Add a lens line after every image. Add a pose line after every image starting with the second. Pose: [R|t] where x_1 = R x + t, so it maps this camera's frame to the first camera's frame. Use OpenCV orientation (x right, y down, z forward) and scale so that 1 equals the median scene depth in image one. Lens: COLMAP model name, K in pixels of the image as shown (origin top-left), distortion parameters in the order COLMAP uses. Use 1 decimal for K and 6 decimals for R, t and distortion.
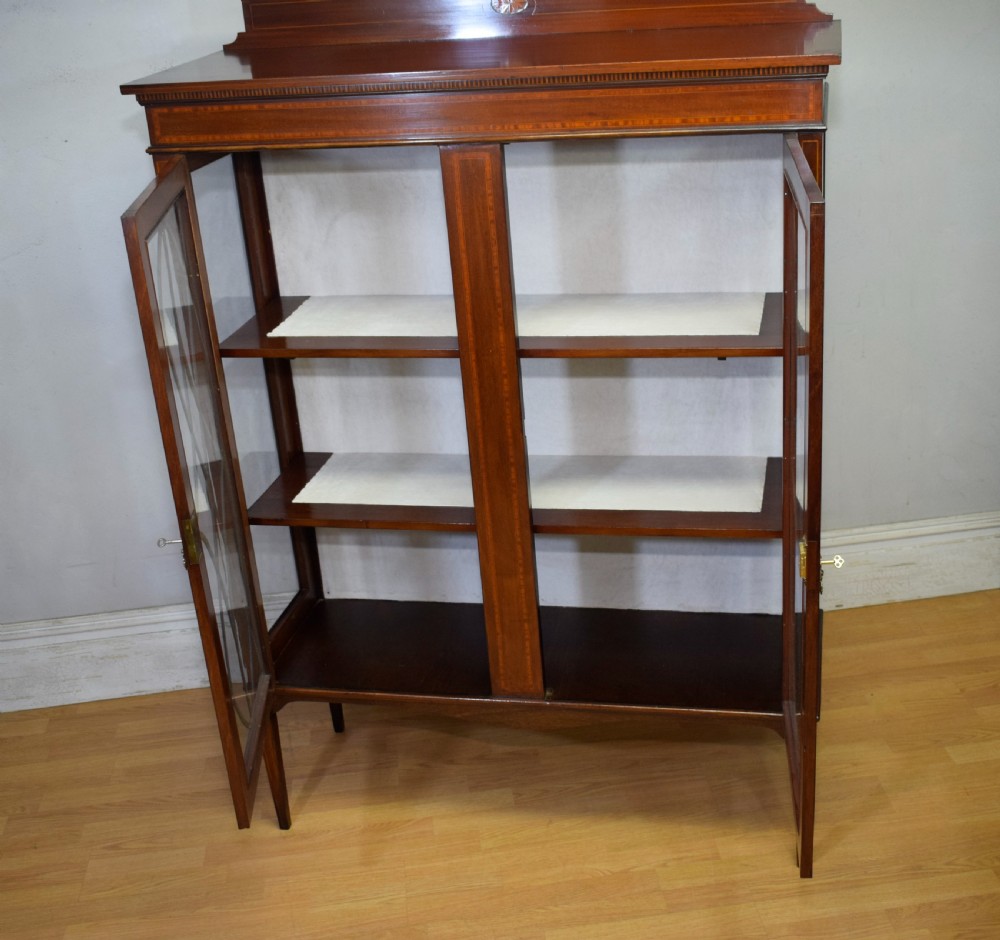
lens RADIAL K [[1398.9, 0, 534.1], [0, 1398.9, 471.7], [0, 0, 1]] dist [-0.016071, 0.004552]
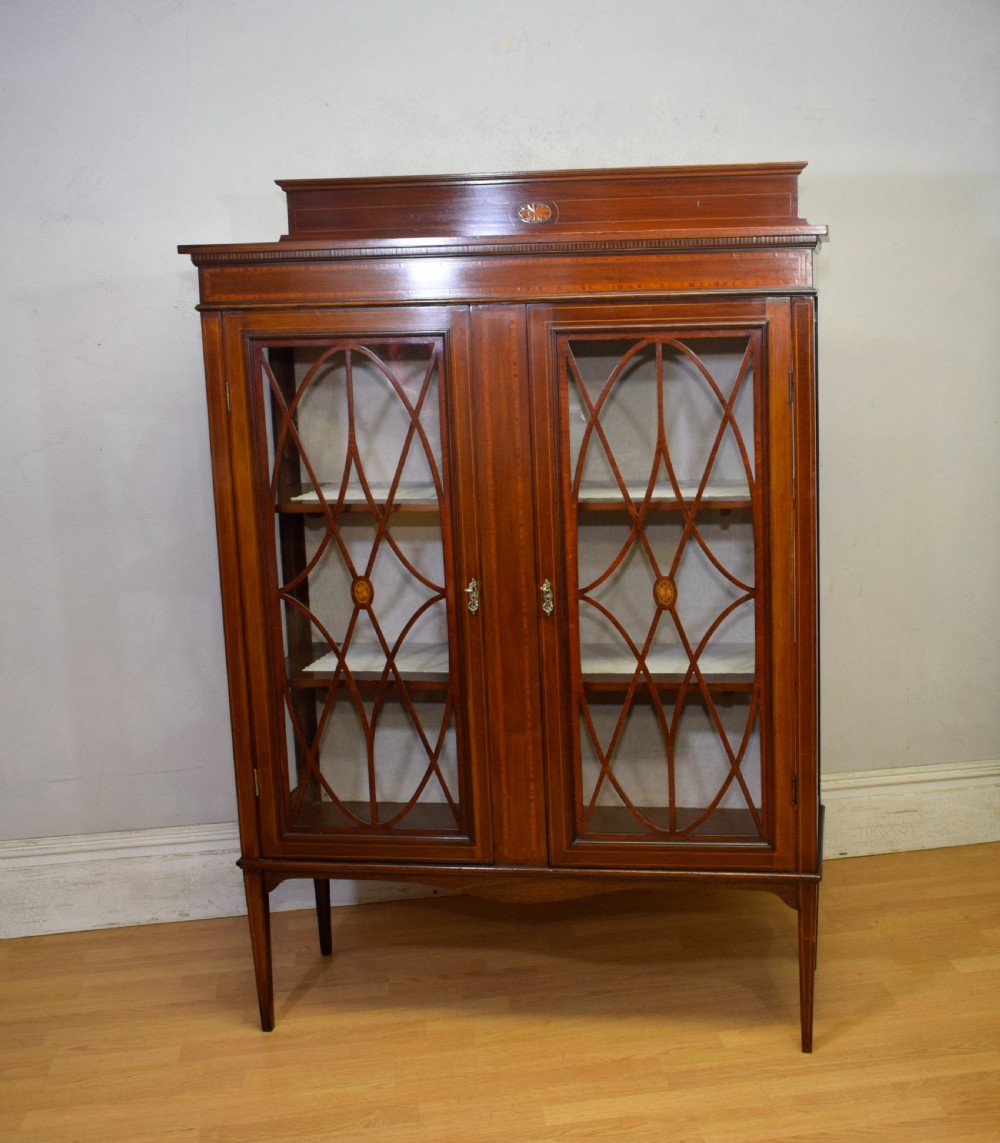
lens RADIAL K [[1538.7, 0, 635.5], [0, 1538.7, 569.5], [0, 0, 1]] dist [-0.009366, -0.000325]
pose [[0.996889, 0.031186, 0.072387, -0.015833], [-0.012831, 0.970352, -0.241356, 0.215392], [-0.077768, 0.239676, 0.967733, -0.110264]]
